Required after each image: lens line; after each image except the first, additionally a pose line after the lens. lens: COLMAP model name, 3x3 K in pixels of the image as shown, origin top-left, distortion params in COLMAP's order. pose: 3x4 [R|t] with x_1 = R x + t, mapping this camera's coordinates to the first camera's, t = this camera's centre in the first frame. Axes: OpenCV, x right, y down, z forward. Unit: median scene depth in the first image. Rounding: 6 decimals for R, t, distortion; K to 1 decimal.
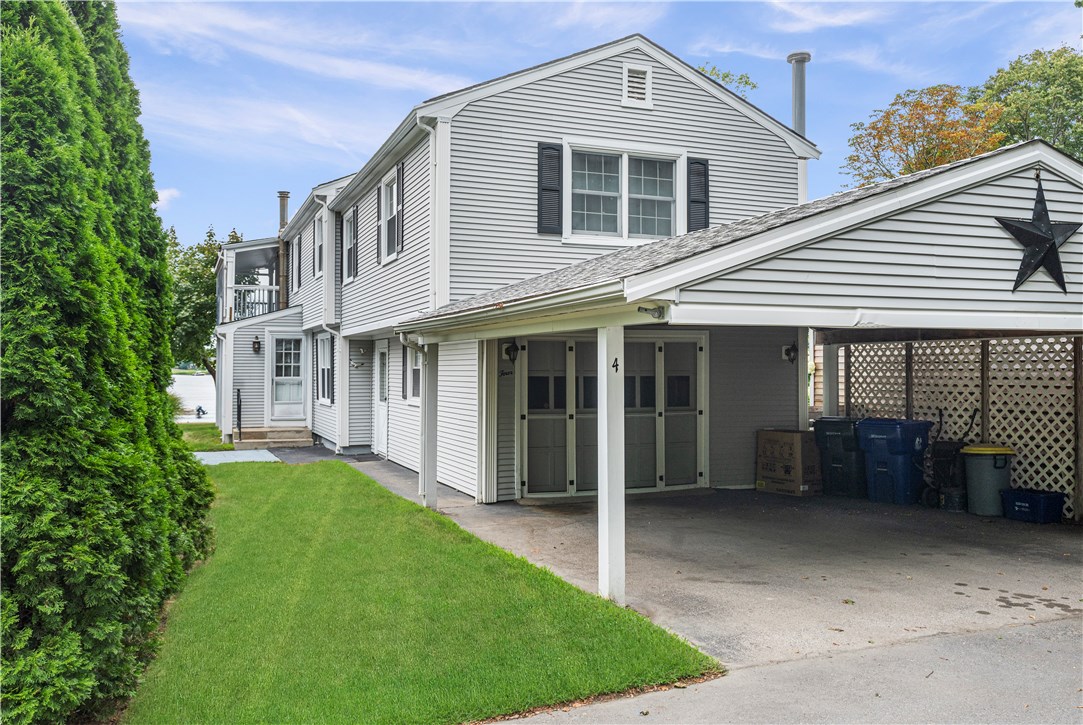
lens RADIAL K [[891.3, 0, 541.5], [0, 891.3, 362.5], [0, 0, 1]] dist [-0.000457, 0.005942]
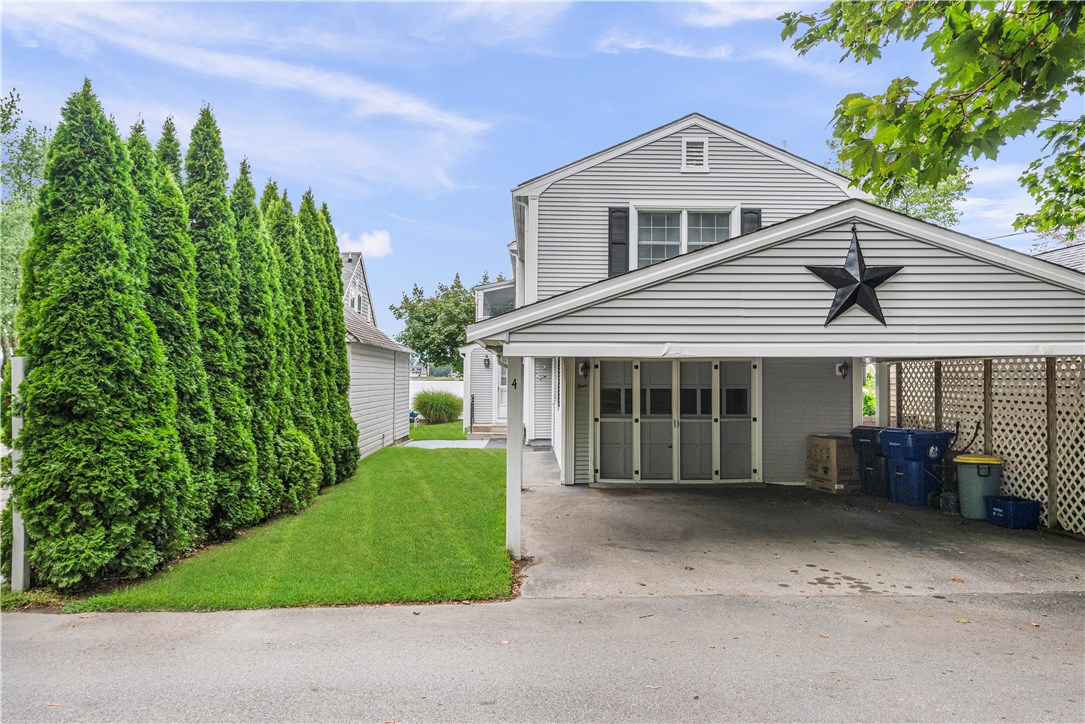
lens RADIAL K [[751.8, 0, 542.5], [0, 751.8, 362.0], [0, 0, 1]] dist [0.000187, -0.002404]
pose [[0.937236, -0.002983, -0.348684, 0.286699], [-0.001501, 0.999920, -0.012589, -0.008845], [0.348693, 0.012322, 0.937156, -0.053318]]
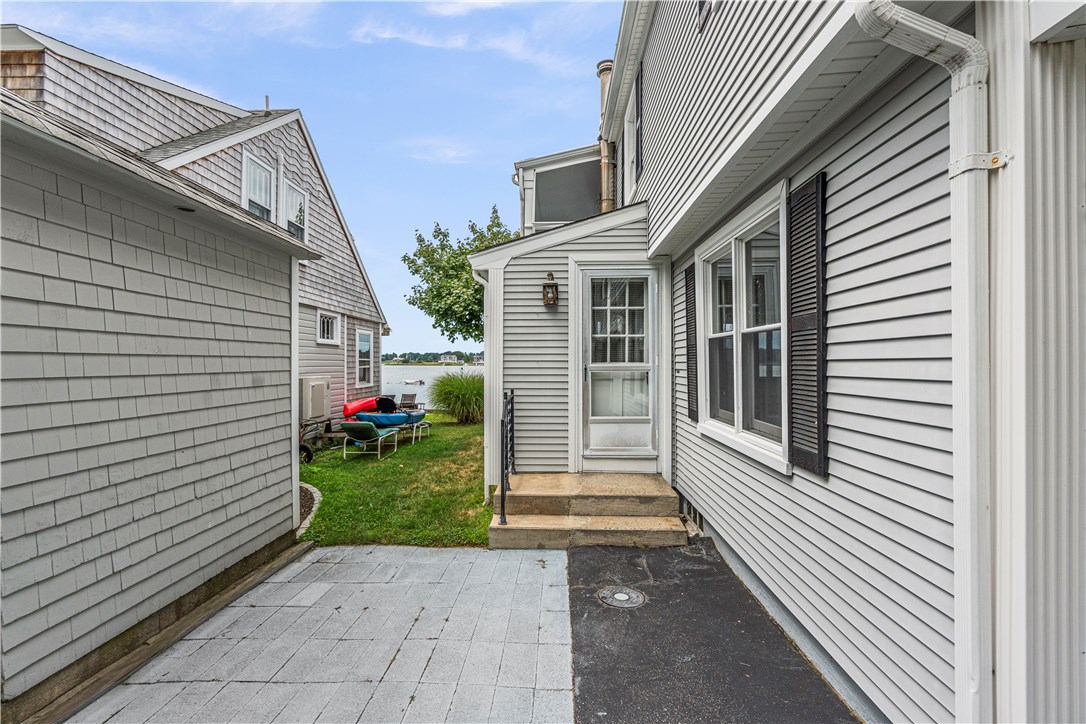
lens RADIAL K [[504.9, 0, 543.0], [0, 504.9, 362.0], [0, 0, 1]] dist [-0.000486, -0.000079]
pose [[0.916846, -0.003157, -0.399229, -0.416550], [0.007101, 0.999940, 0.008401, 0.025356], [0.399178, -0.010537, 0.916813, 1.438276]]
